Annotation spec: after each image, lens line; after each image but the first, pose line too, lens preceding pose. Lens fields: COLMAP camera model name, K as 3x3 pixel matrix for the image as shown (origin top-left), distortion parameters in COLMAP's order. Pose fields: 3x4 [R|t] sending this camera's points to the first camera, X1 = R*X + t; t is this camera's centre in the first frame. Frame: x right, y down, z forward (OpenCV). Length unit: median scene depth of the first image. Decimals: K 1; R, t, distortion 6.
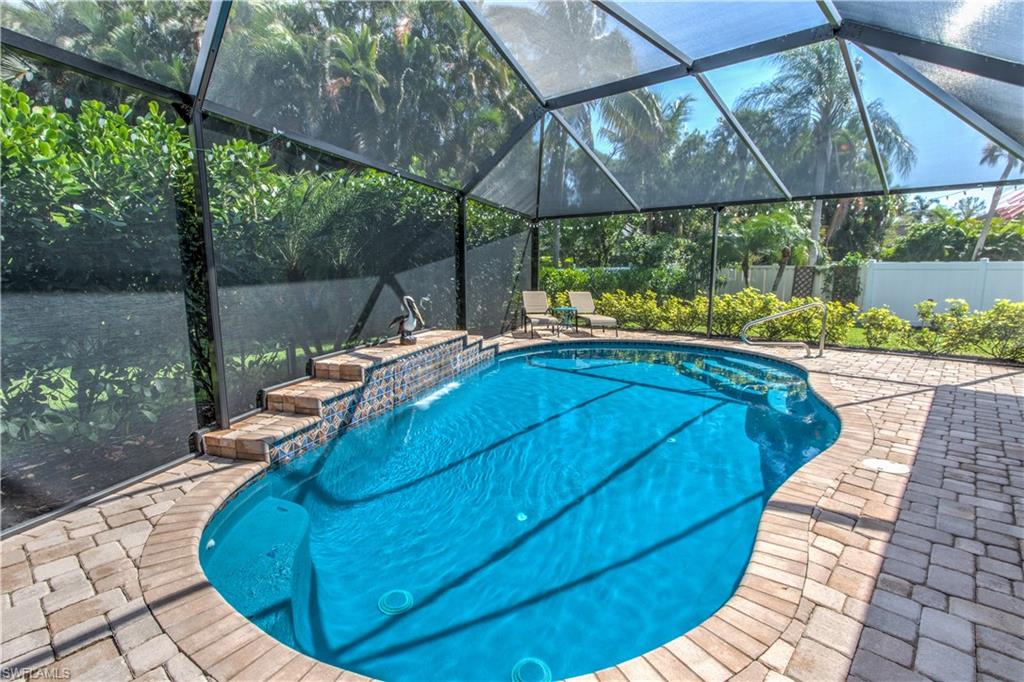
lens RADIAL K [[513.8, 0, 514.4], [0, 513.8, 341.9], [0, 0, 1]] dist [-0.005001, 0.003516]
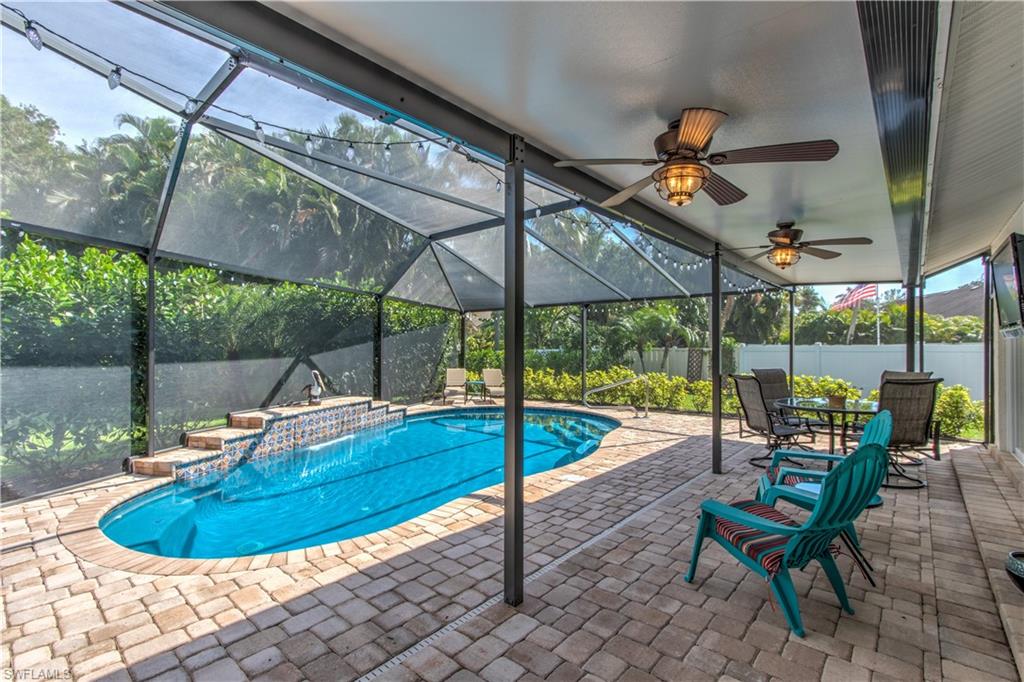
lens RADIAL K [[470.1, 0, 512.0], [0, 470.1, 341.8], [0, 0, 1]] dist [0.004208, 0.003081]
pose [[0.999950, 0.001528, 0.009856, 0.399014], [0.000052, 0.987390, -0.158305, 0.046281], [-0.009973, 0.158298, 0.987341, -0.356056]]
